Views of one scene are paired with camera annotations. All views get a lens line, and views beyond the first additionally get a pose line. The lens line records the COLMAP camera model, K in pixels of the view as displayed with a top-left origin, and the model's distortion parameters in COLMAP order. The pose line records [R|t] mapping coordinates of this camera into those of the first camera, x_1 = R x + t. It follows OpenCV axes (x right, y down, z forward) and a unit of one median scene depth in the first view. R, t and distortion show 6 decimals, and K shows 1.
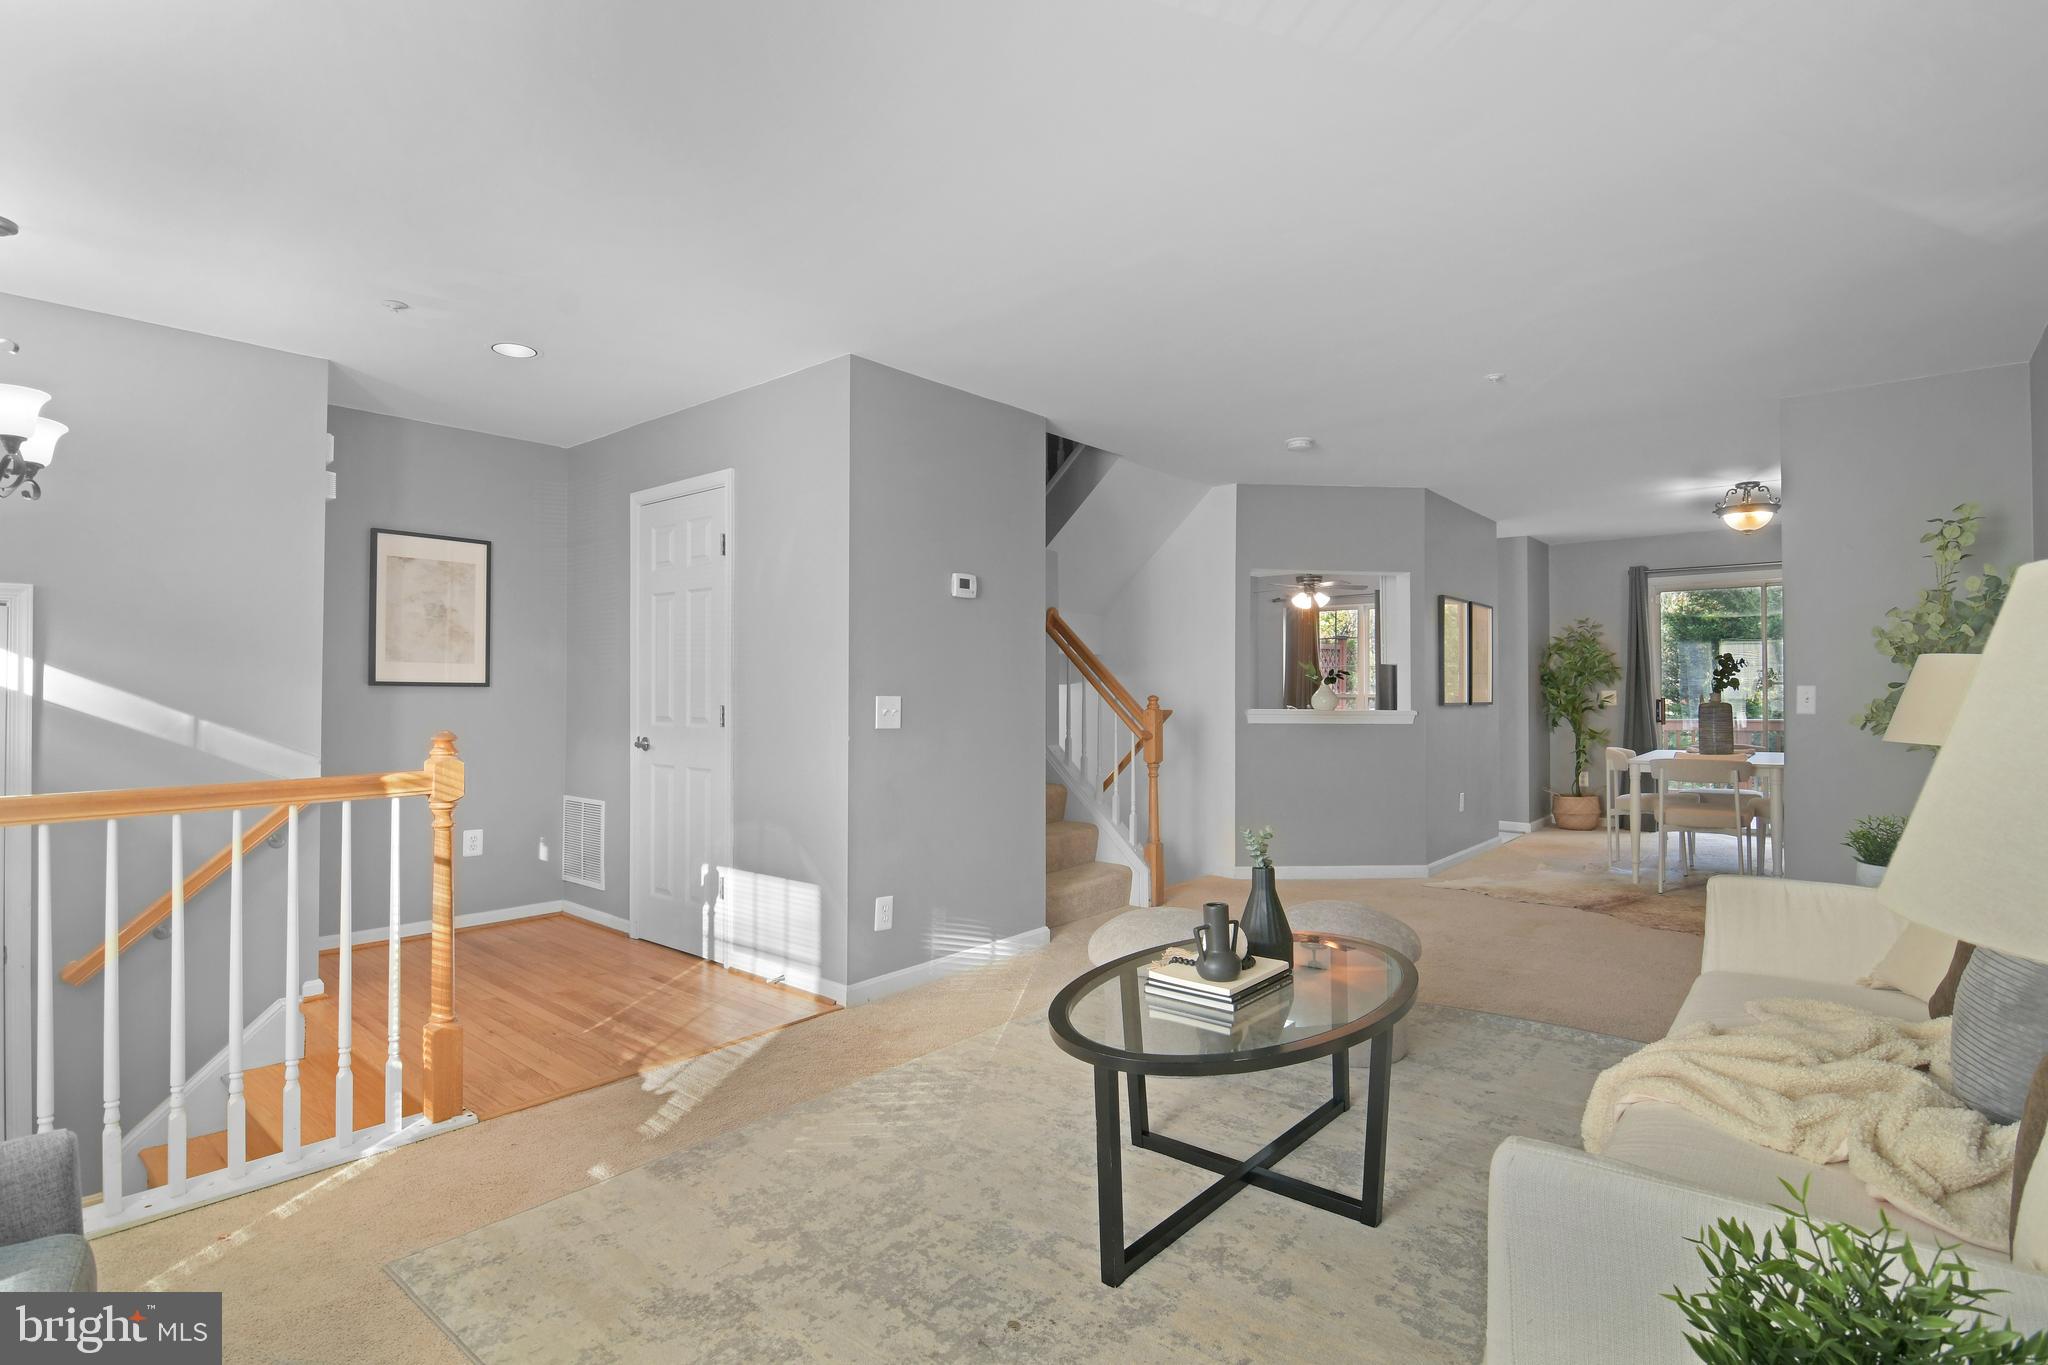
lens RADIAL K [[1018.2, 0, 1024.0], [0, 1018.2, 682.5], [0, 0, 1]] dist [-0.013124, -0.000446]
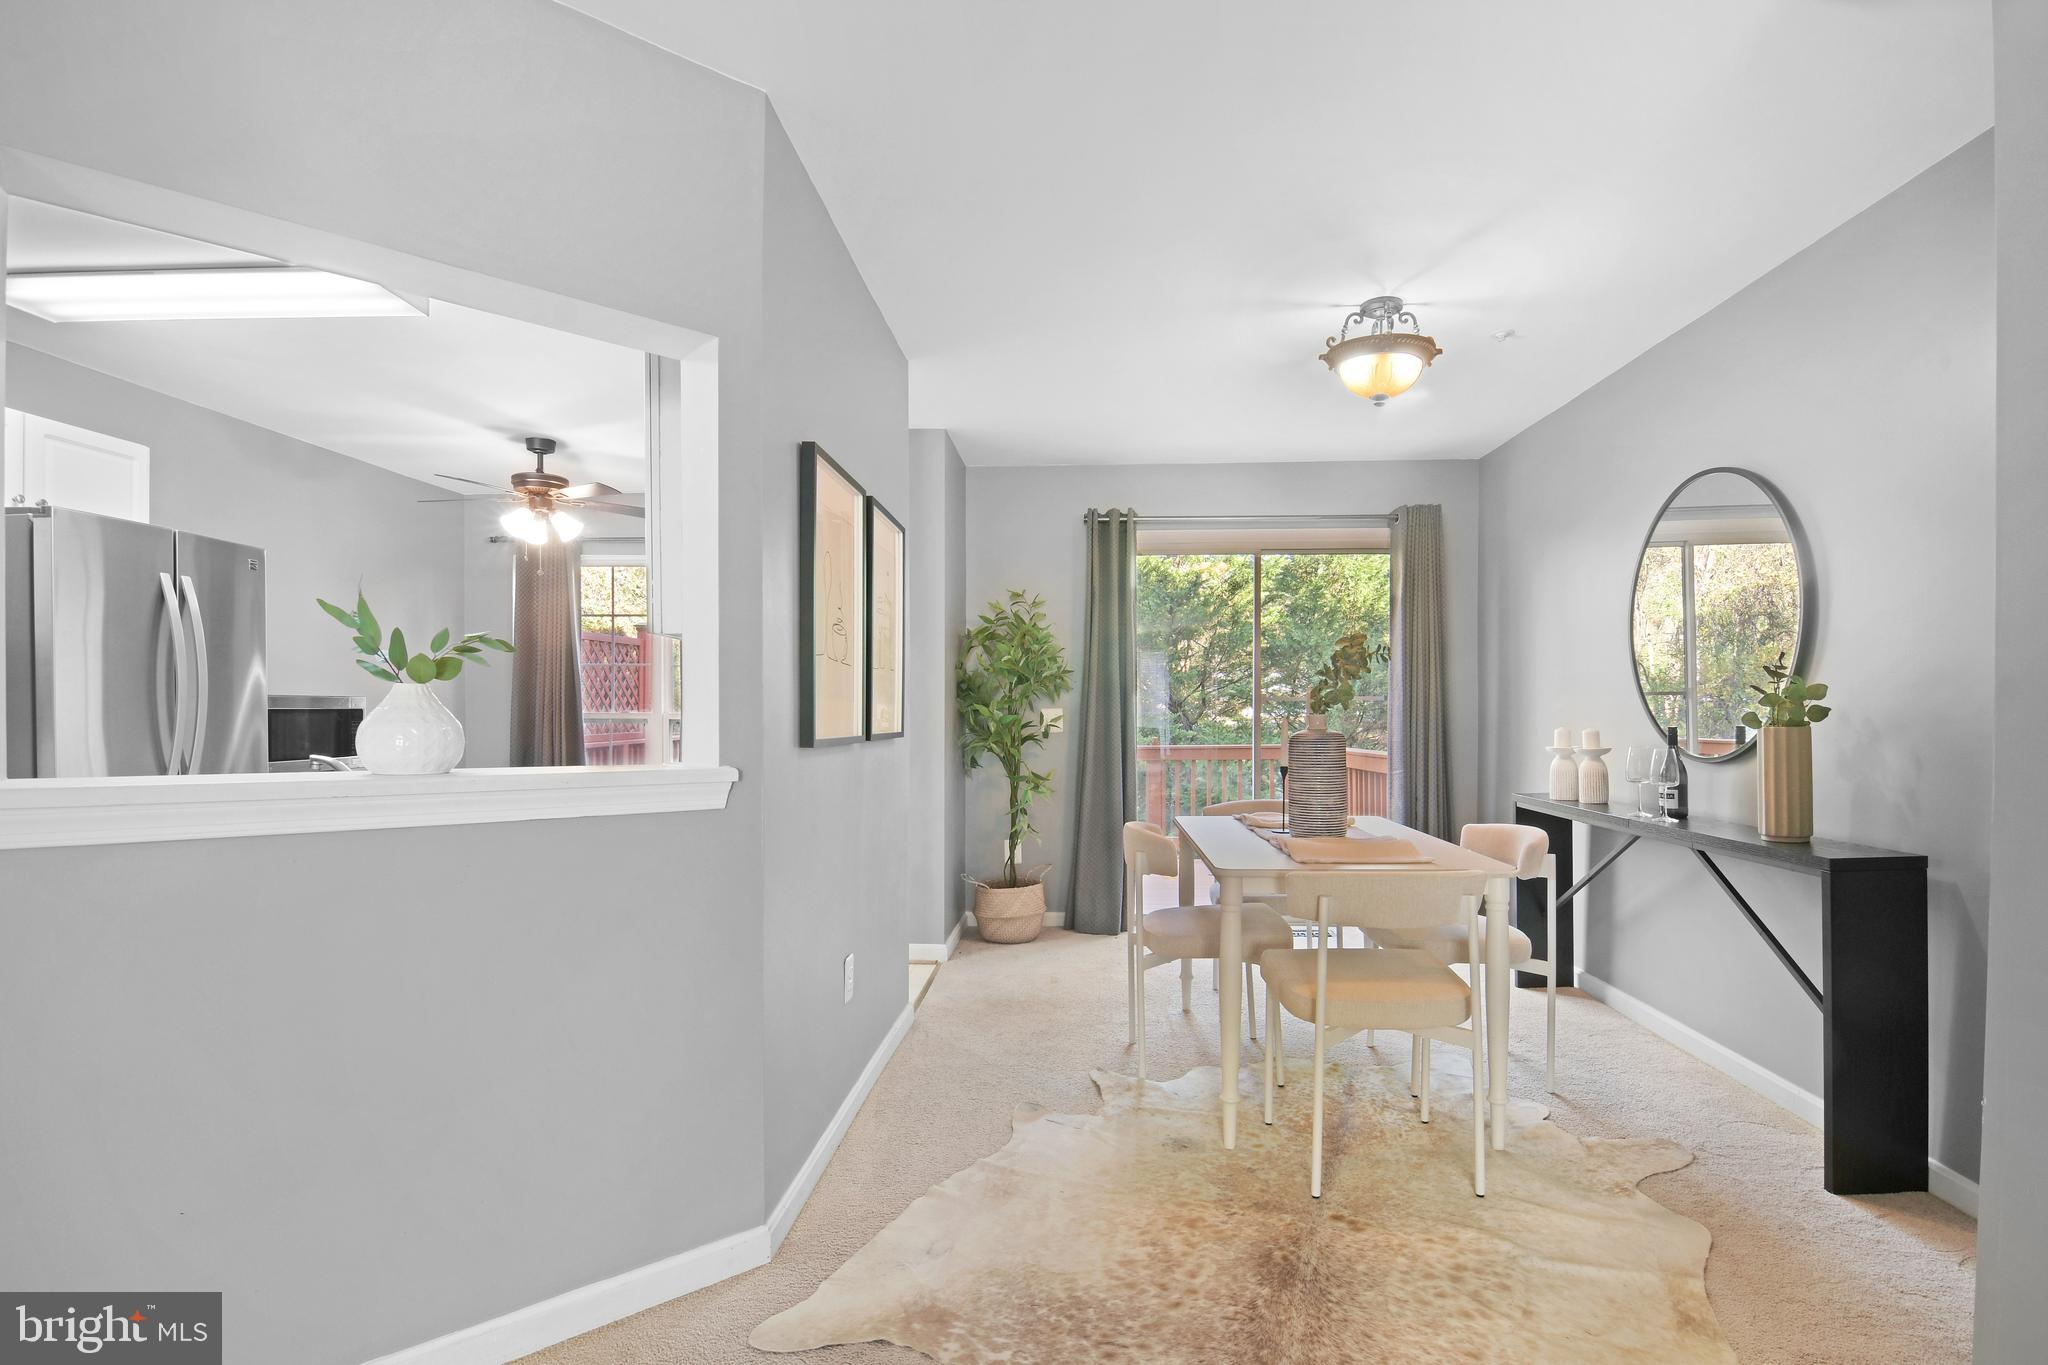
lens RADIAL K [[954.2, 0, 1029.2], [0, 954.2, 712.1], [0, 0, 1]] dist [0.000285, 0.000026]
pose [[0.800657, -0.001136, 0.599122, 0.215008], [-0.004711, 0.999955, 0.008193, 0.005462], [-0.599104, -0.009383, 0.800616, 0.541877]]
